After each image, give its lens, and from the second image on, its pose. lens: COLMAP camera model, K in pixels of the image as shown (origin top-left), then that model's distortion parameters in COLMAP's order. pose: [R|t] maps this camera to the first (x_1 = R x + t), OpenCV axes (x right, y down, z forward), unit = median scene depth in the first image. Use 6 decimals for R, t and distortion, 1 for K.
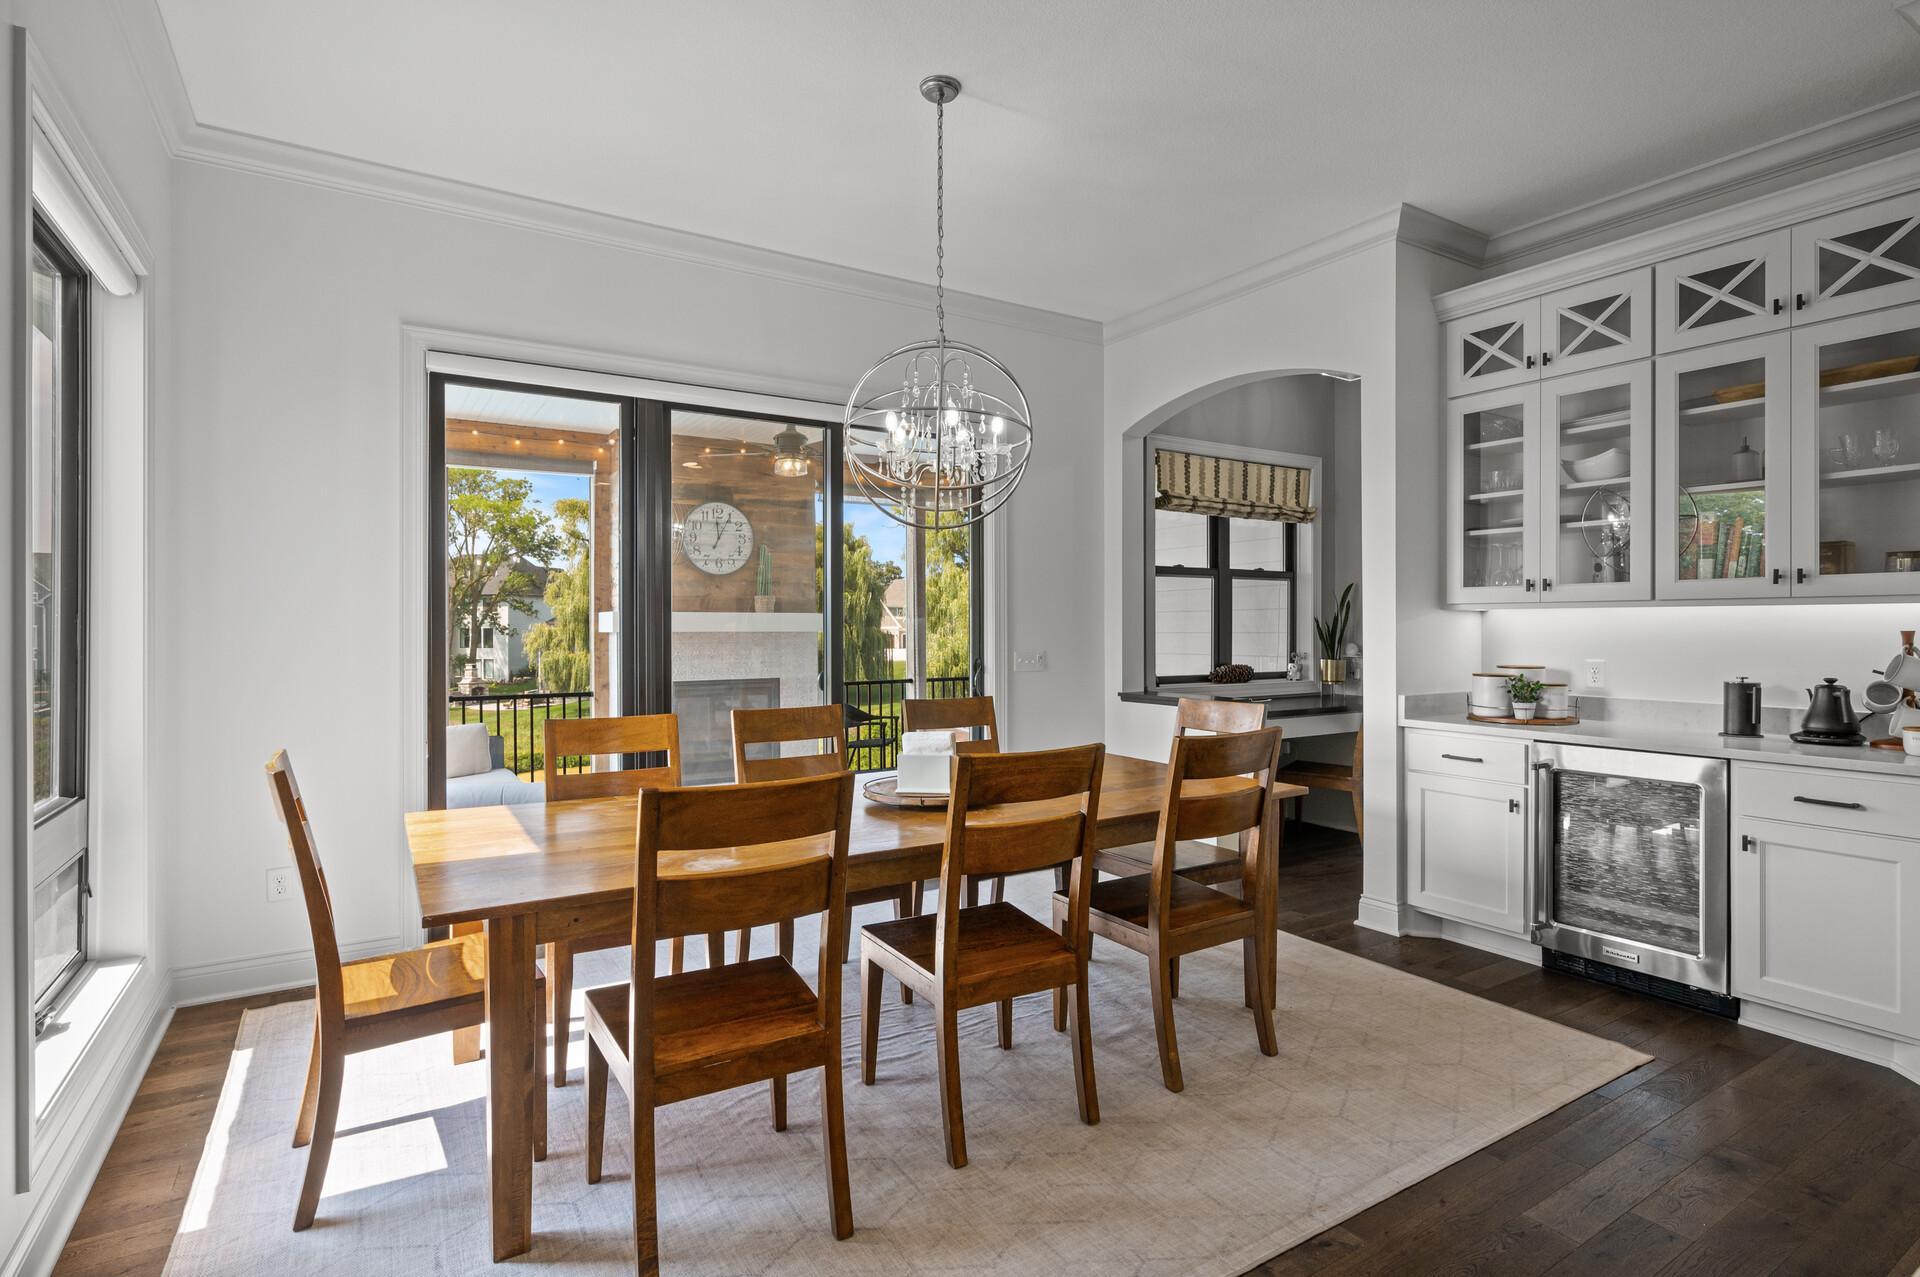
lens RADIAL K [[923.0, 0, 971.2], [0, 923.0, 626.5], [0, 0, 1]] dist [0.004100, -0.000475]
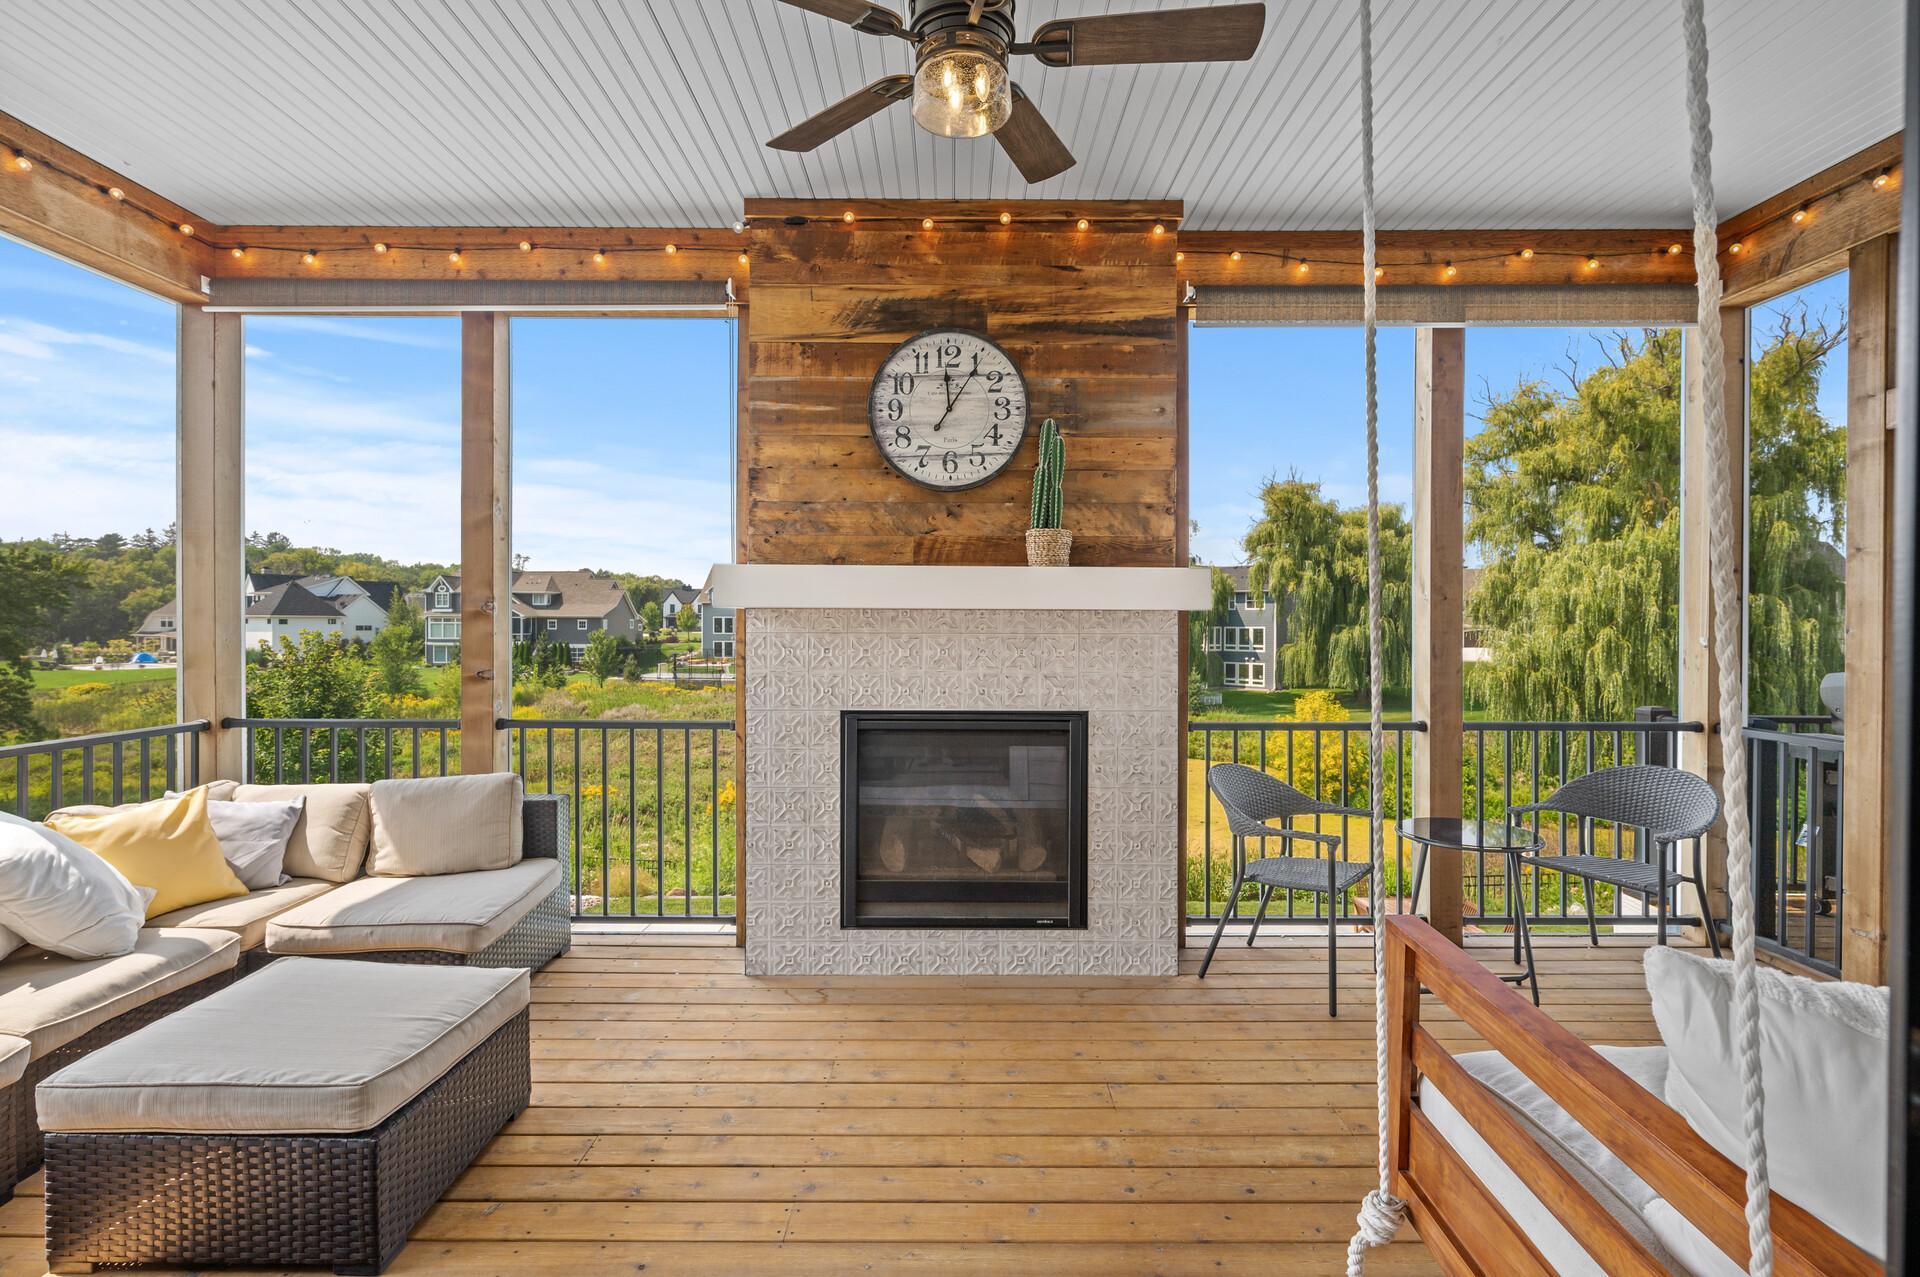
lens RADIAL K [[923.0, 0, 952.5], [0, 923.0, 624.9], [0, 0, 1]] dist [0.004100, -0.000475]
pose [[0.837051, 0.010122, -0.547031, -0.013579], [-0.007451, 0.999947, 0.007101, 0.010299], [0.547073, -0.001867, 0.837082, 0.571214]]
